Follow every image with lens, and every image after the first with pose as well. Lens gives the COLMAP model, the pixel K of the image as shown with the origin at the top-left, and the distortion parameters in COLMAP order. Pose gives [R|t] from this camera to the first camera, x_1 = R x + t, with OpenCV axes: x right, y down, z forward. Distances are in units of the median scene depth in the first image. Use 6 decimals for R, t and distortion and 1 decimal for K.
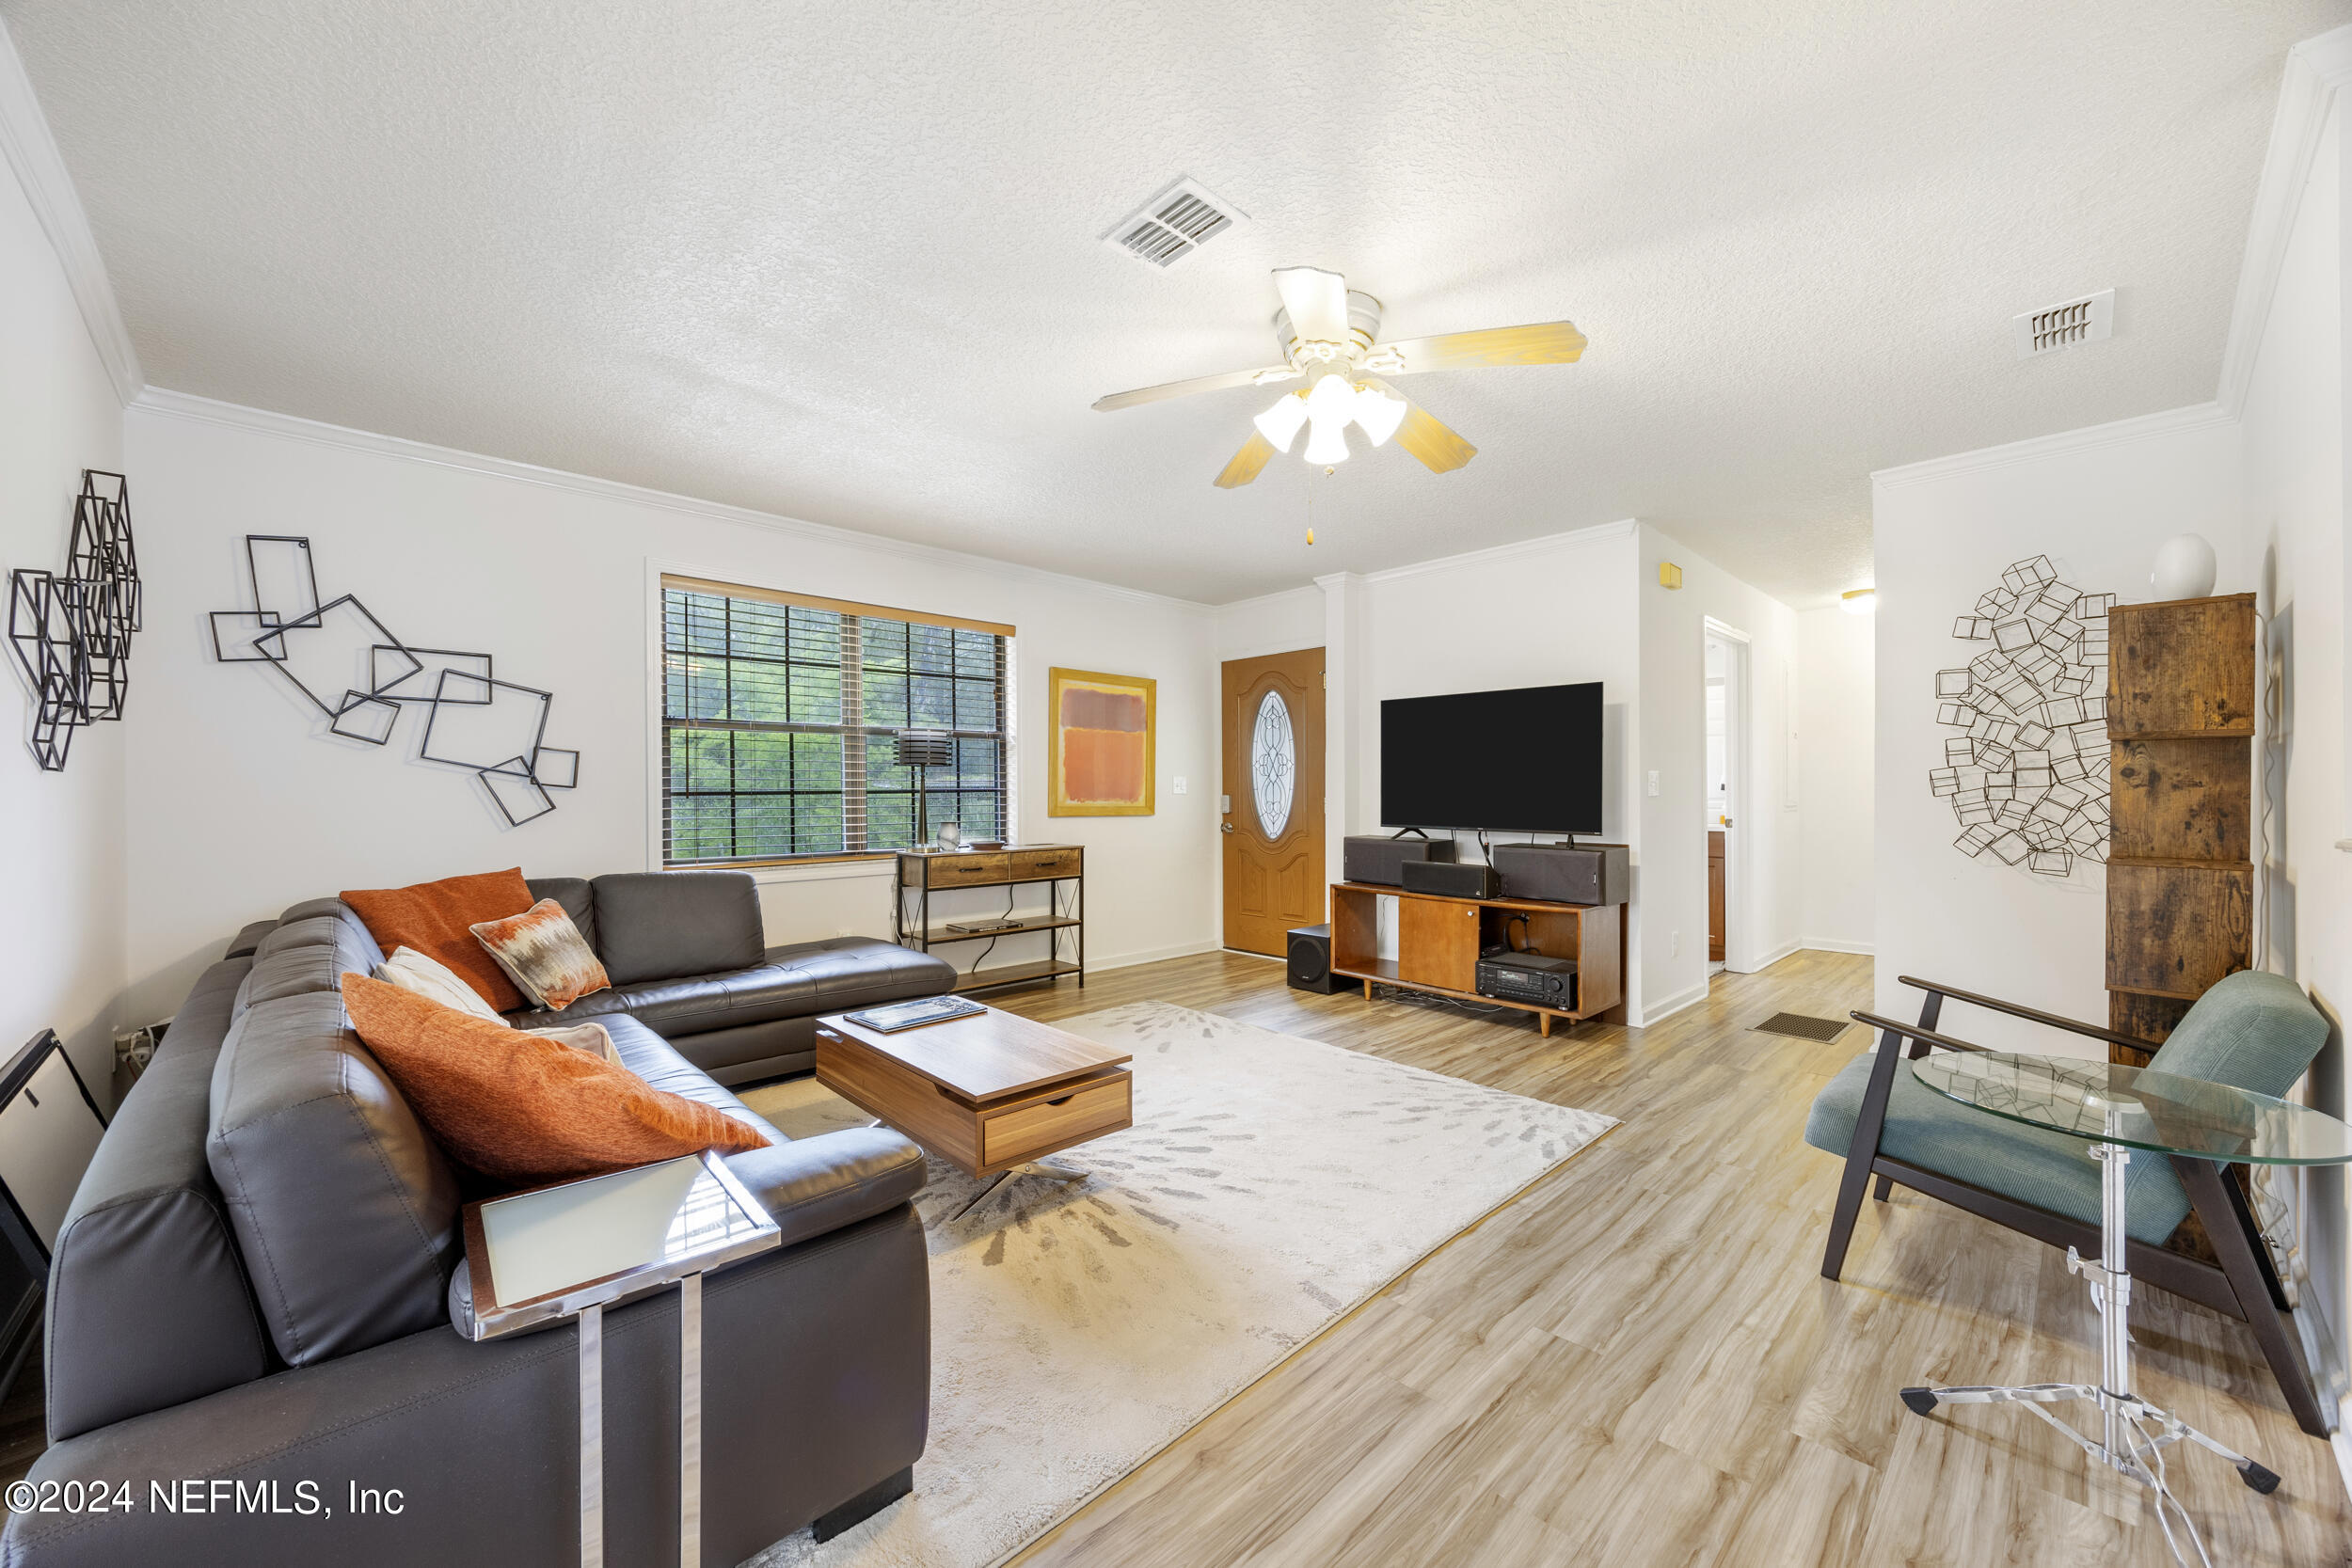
lens RADIAL K [[886.8, 0, 1185.3], [0, 886.8, 790.4], [0, 0, 1]] dist [-0.006930, 0.000230]
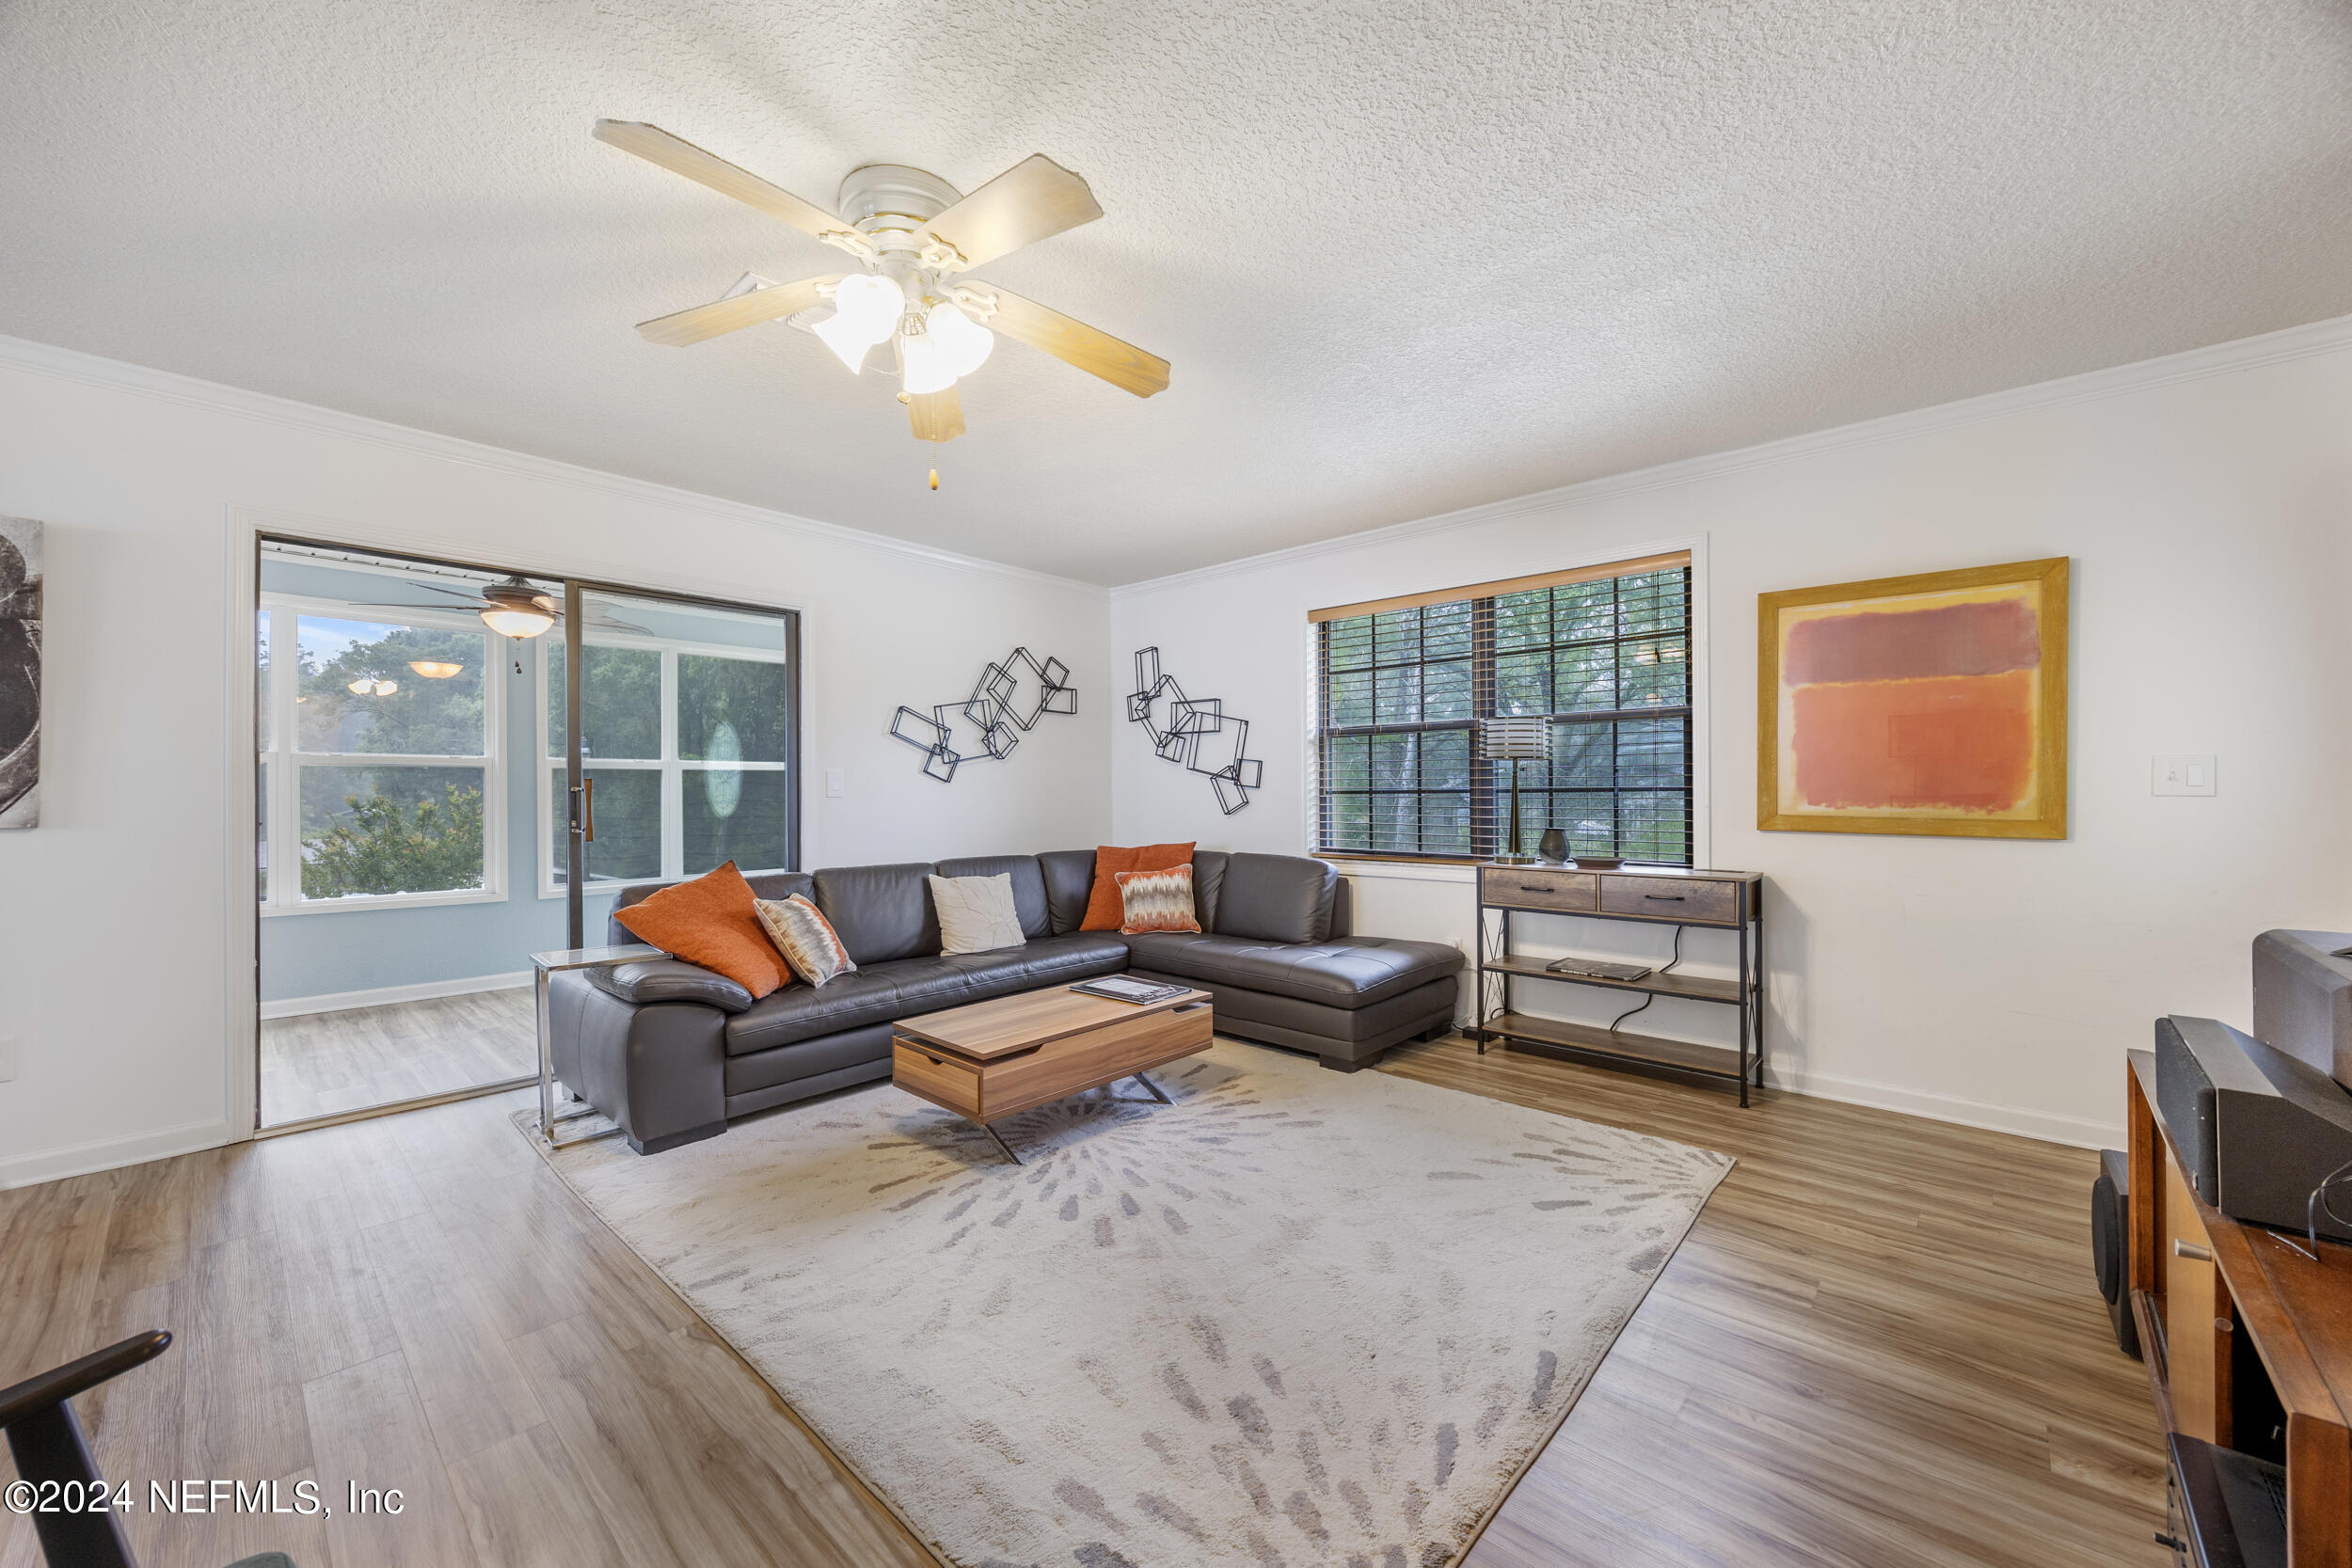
lens RADIAL K [[886.8, 0, 1185.3], [0, 886.8, 790.4], [0, 0, 1]] dist [-0.006930, 0.000230]
pose [[0.072164, 0.001215, -0.997392, 0.673517], [0.002897, 0.999995, 0.001428, -0.001132], [0.997389, -0.002993, 0.072160, 0.812727]]
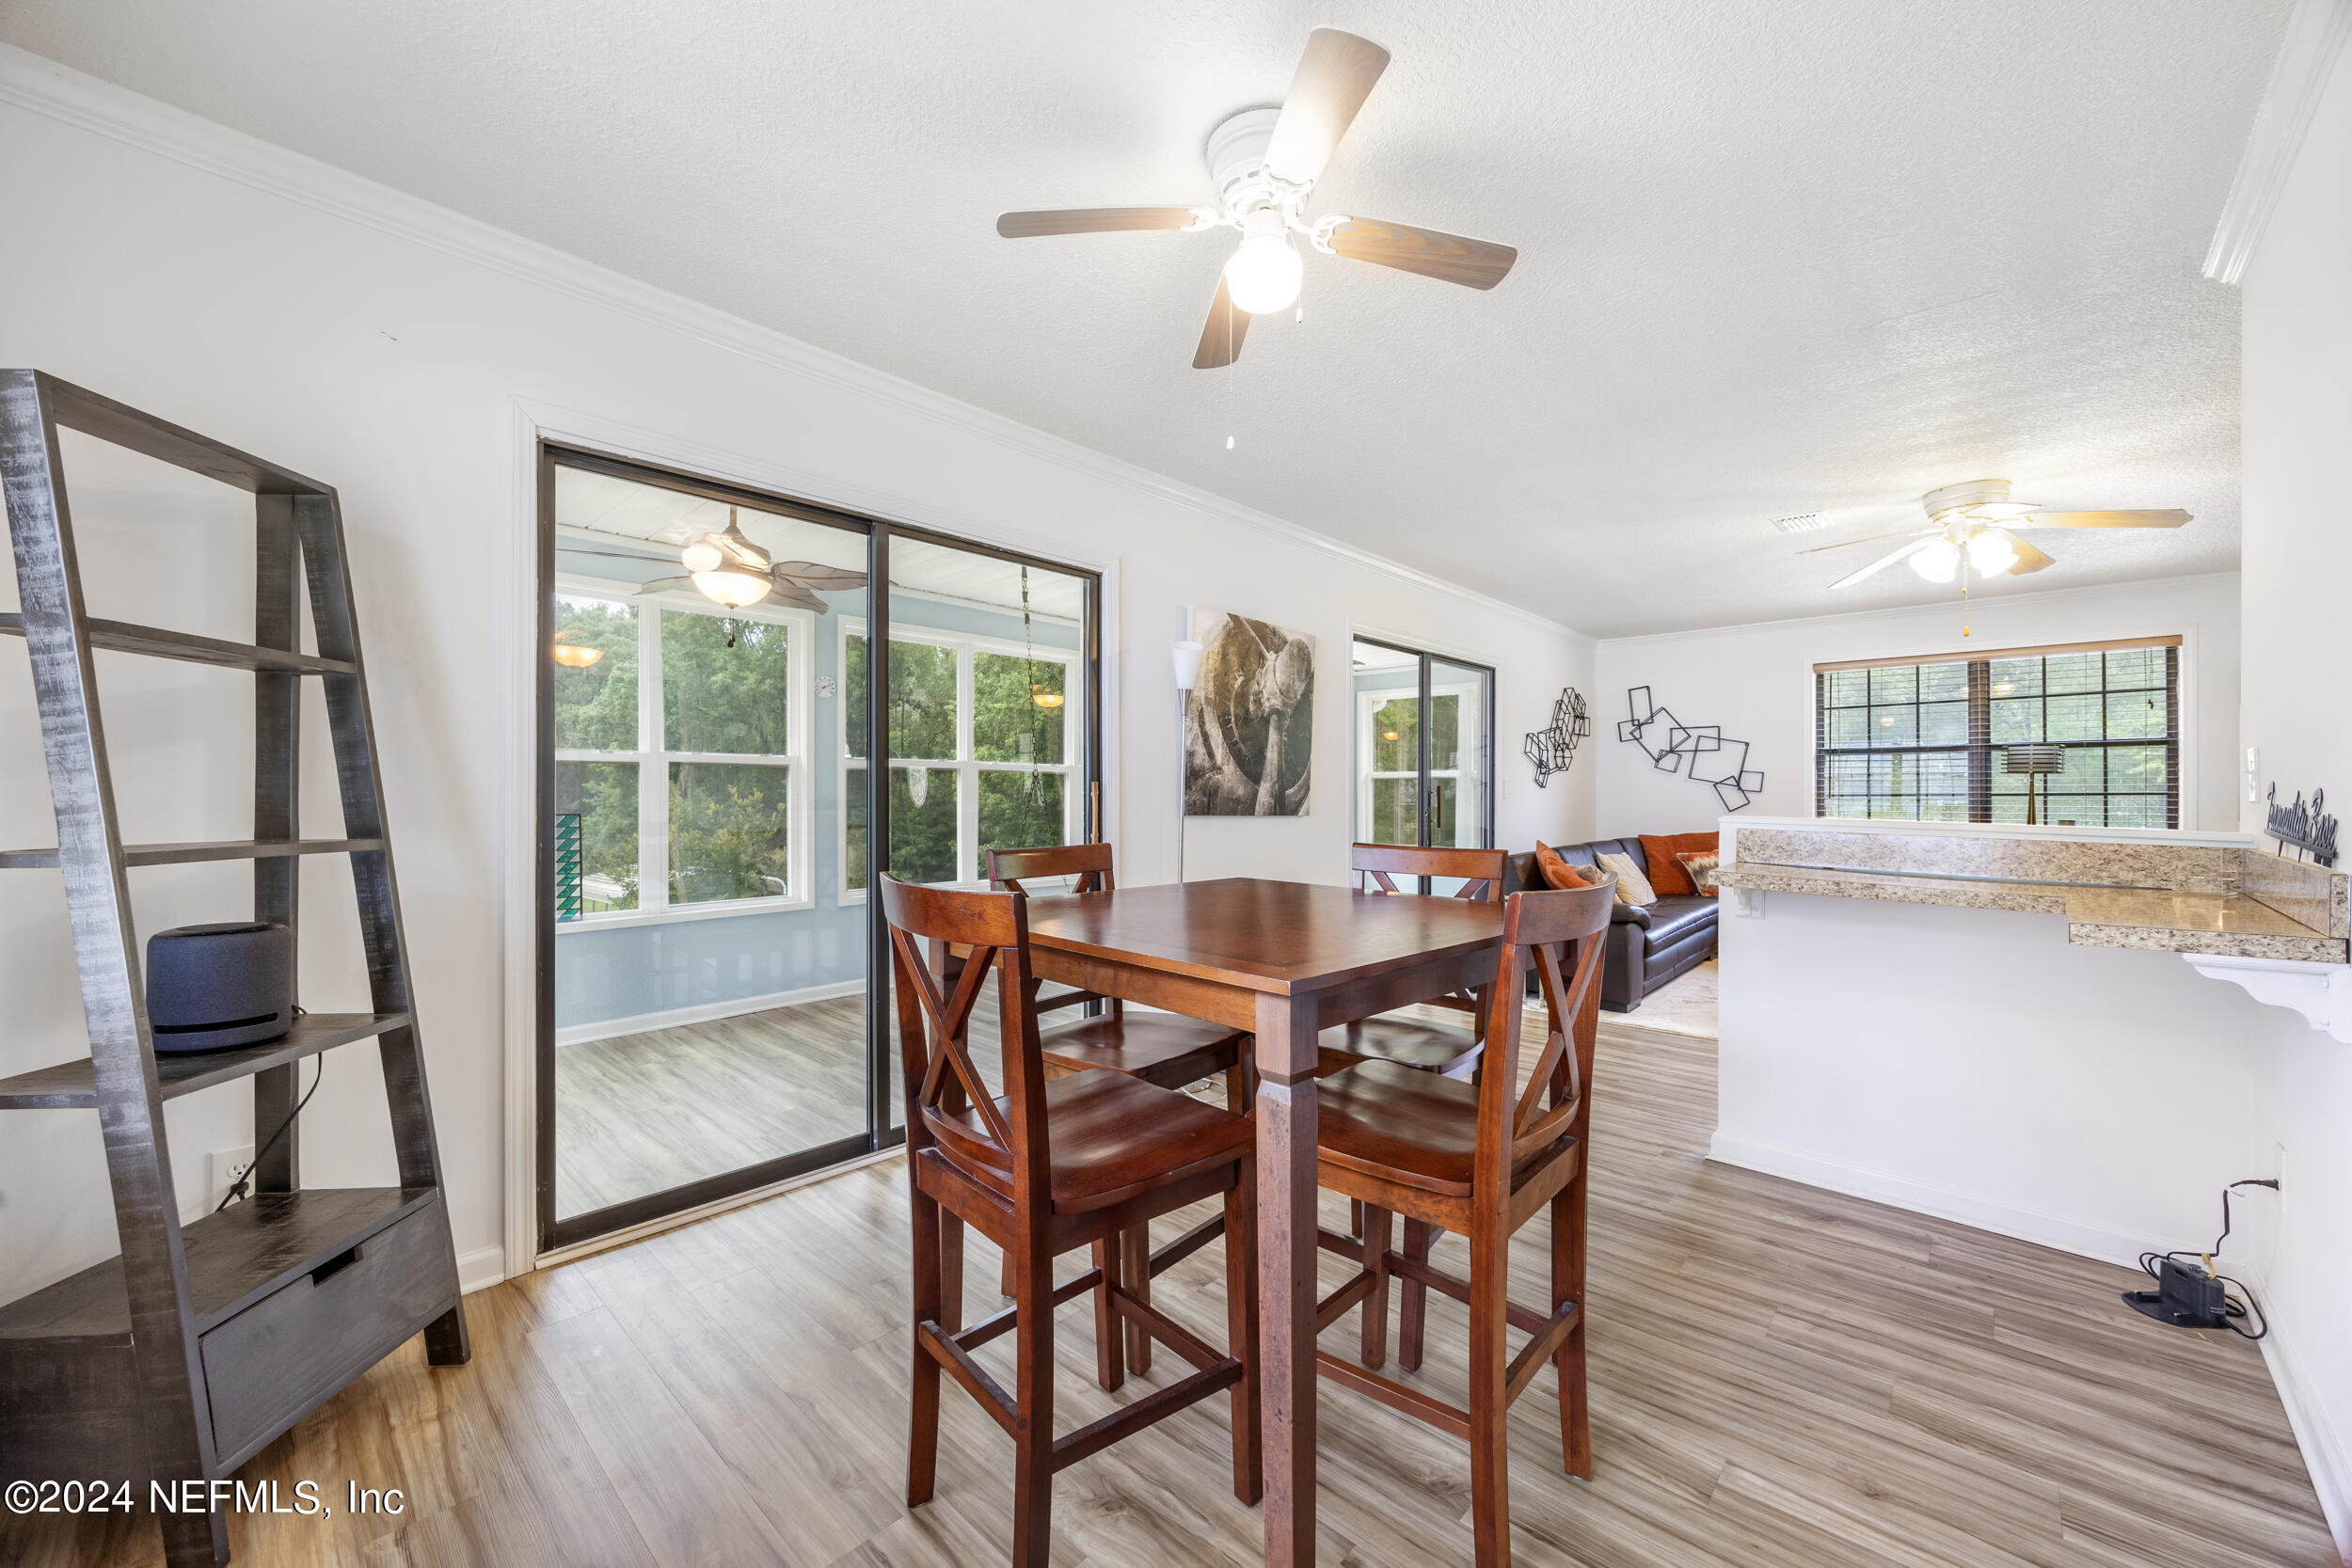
lens RADIAL K [[899.9, 0, 1184.1], [0, 899.9, 787.2], [0, 0, 1]] dist [-0.007278, -0.000117]
pose [[0.056268, -0.001962, -0.998414, 1.149706], [-0.000065, 0.999998, -0.001969, -0.009516], [0.998416, 0.000176, 0.056268, -0.320836]]
